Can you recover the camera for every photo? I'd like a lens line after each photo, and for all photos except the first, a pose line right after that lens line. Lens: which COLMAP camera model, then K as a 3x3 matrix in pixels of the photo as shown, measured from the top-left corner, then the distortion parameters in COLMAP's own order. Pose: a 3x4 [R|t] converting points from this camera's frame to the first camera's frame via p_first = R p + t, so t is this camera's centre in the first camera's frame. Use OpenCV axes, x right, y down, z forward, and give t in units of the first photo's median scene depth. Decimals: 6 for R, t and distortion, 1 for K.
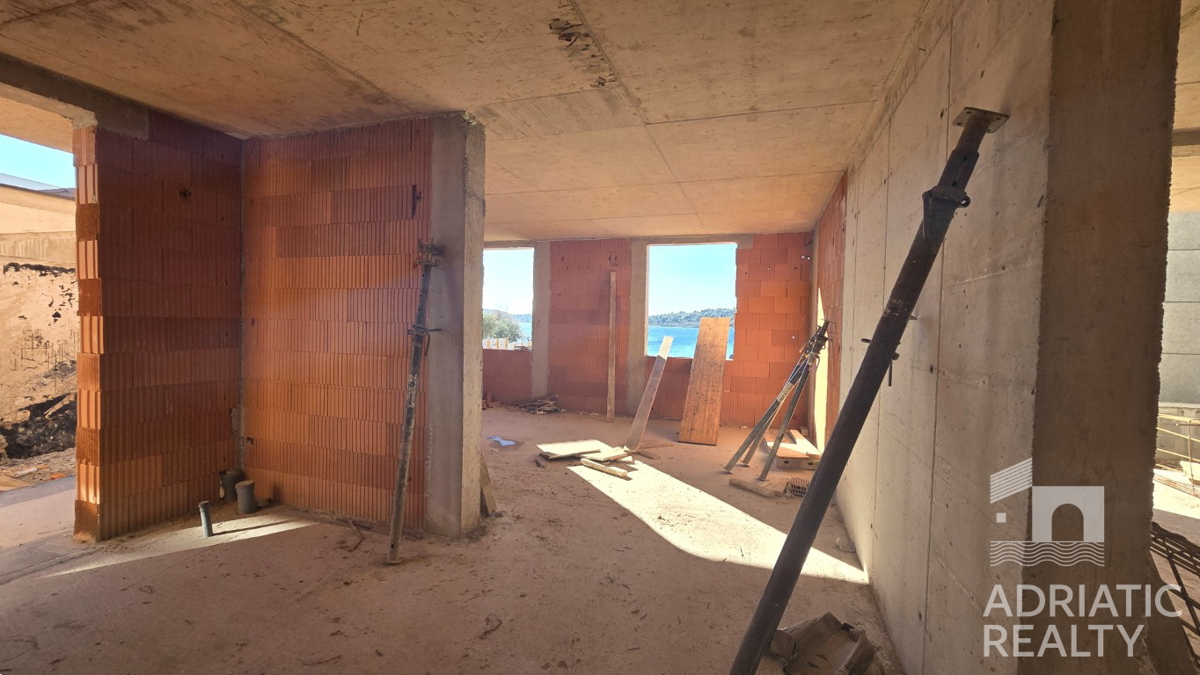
lens RADIAL K [[496.0, 0, 600.0], [0, 496.0, 337.5], [0, 0, 1]] dist [-0.001998, -0.000199]
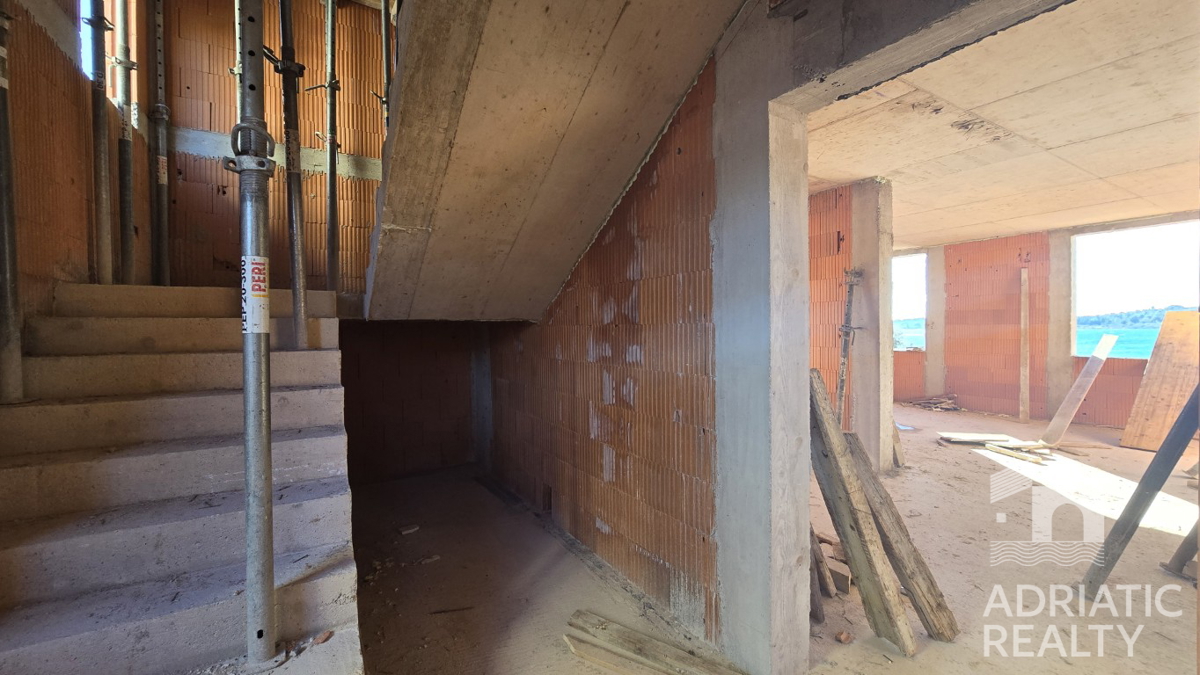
lens RADIAL K [[496.0, 0, 600.0], [0, 496.0, 337.5], [0, 0, 1]] dist [-0.001998, -0.000199]
pose [[0.764913, -0.020624, -0.643803, 0.025653], [0.007087, 0.999696, -0.023605, 0.037224], [0.644095, 0.013493, 0.764827, -0.544966]]
